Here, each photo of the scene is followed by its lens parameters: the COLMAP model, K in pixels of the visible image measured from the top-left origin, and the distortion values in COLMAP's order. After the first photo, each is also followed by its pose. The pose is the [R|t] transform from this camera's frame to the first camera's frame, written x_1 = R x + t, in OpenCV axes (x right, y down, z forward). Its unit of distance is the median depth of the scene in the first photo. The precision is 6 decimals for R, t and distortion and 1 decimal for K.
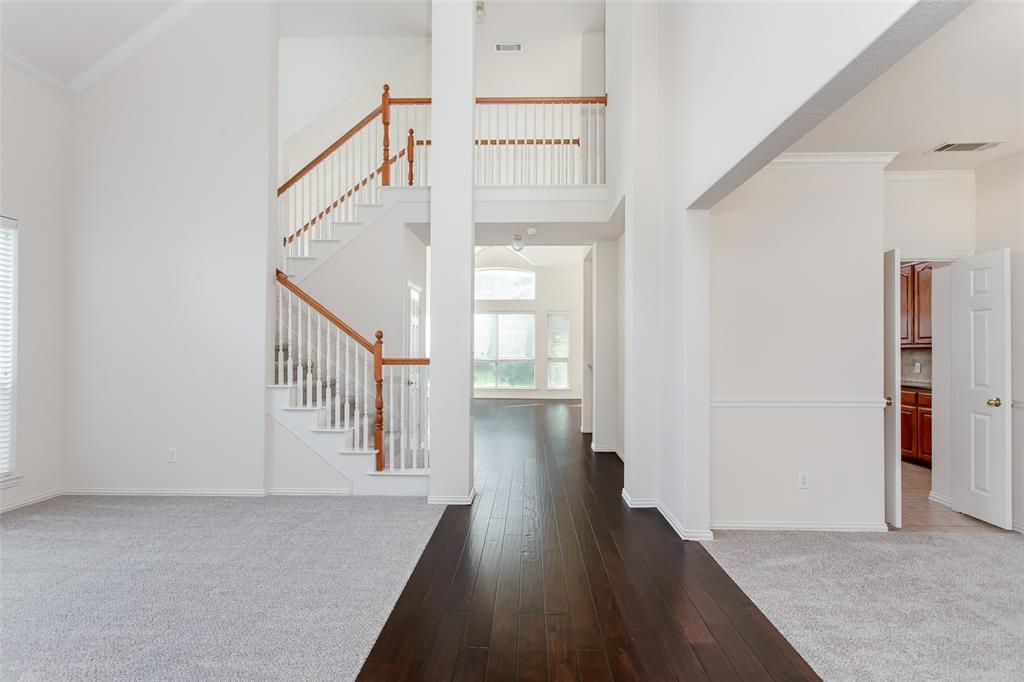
lens RADIAL K [[483.4, 0, 522.3], [0, 483.4, 346.1], [0, 0, 1]] dist [-0.004693, 0.003234]
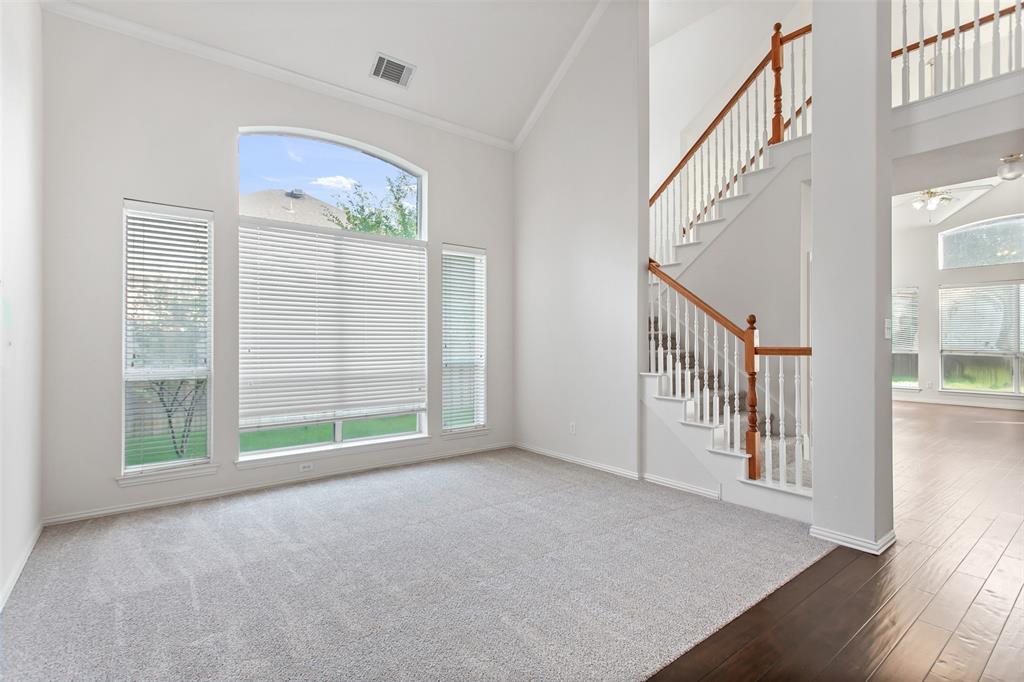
lens RADIAL K [[483.4, 0, 510.7], [0, 483.4, 339.7], [0, 0, 1]] dist [-0.004693, 0.003234]
pose [[0.632923, -0.006588, -0.774187, 0.095152], [0.010898, 0.999941, 0.000400, 0.007121], [0.774138, -0.008690, 0.632957, 0.133648]]
